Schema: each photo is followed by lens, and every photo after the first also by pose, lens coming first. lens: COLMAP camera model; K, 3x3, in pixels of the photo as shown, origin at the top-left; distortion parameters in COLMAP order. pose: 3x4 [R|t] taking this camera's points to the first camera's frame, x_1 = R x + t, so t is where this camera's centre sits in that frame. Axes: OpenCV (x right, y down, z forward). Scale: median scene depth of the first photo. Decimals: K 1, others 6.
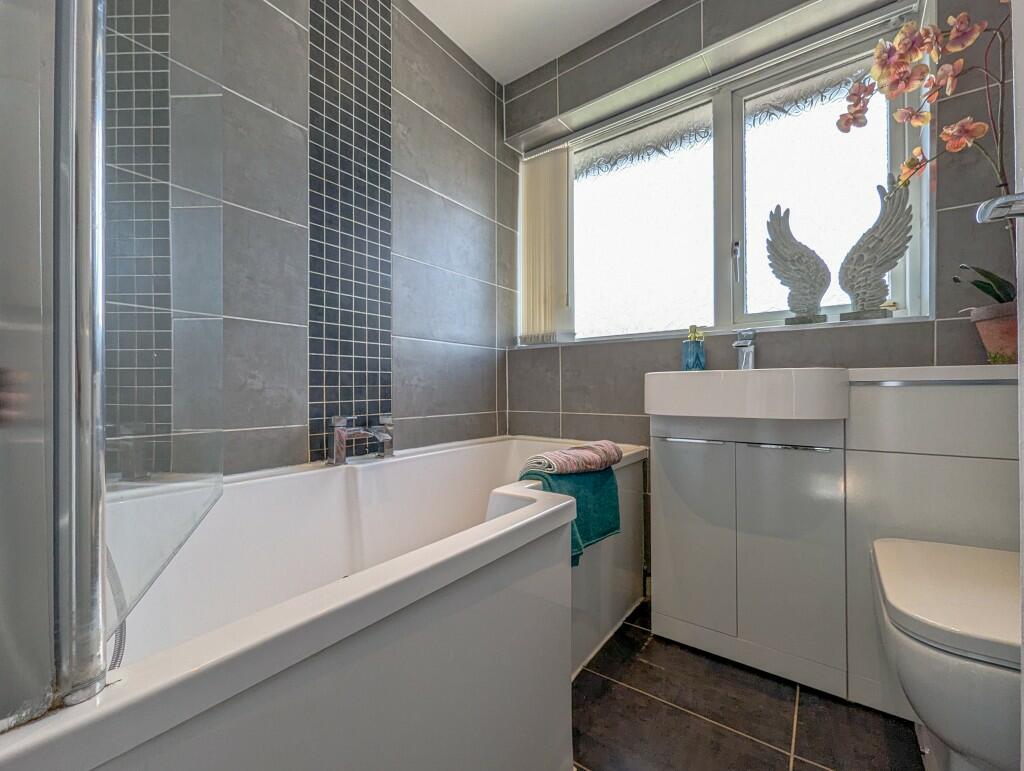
lens RADIAL K [[425.9, 0, 513.5], [0, 425.9, 386.6], [0, 0, 1]] dist [-0.000140, -0.000236]
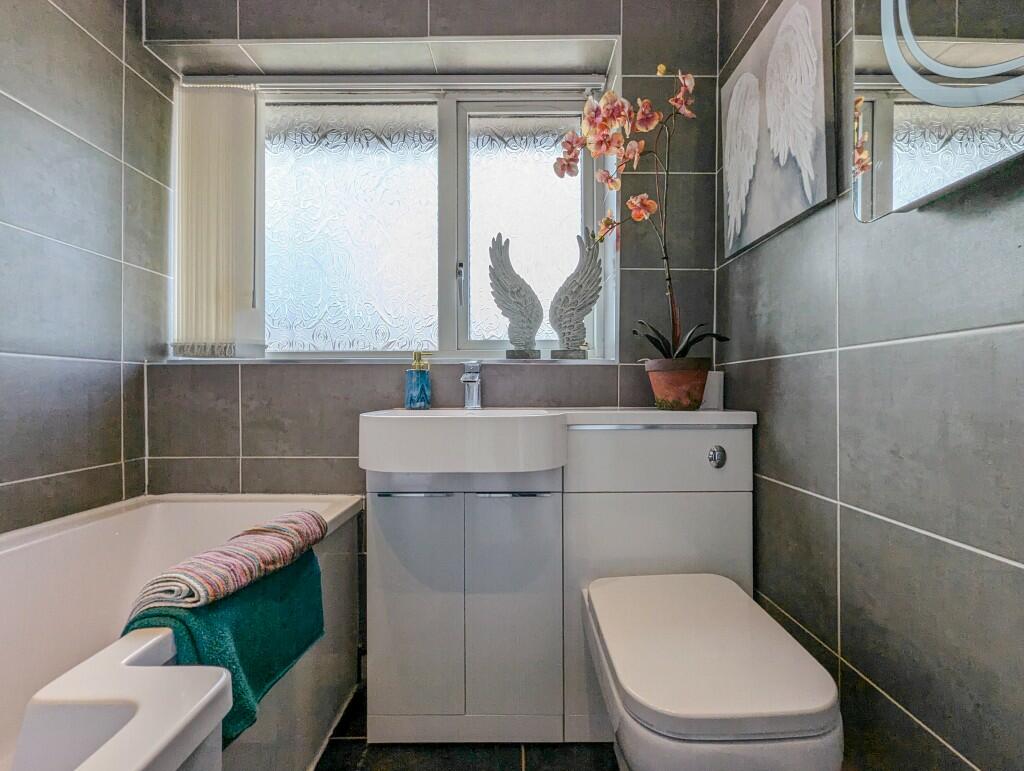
lens RADIAL K [[425.9, 0, 514.0], [0, 425.9, 386.2], [0, 0, 1]] dist [-0.000140, -0.000236]
pose [[0.802491, 0.005574, 0.596639, 0.066615], [-0.003871, 0.999984, -0.004135, -0.072010], [-0.596652, 0.001008, 0.802499, 0.197998]]
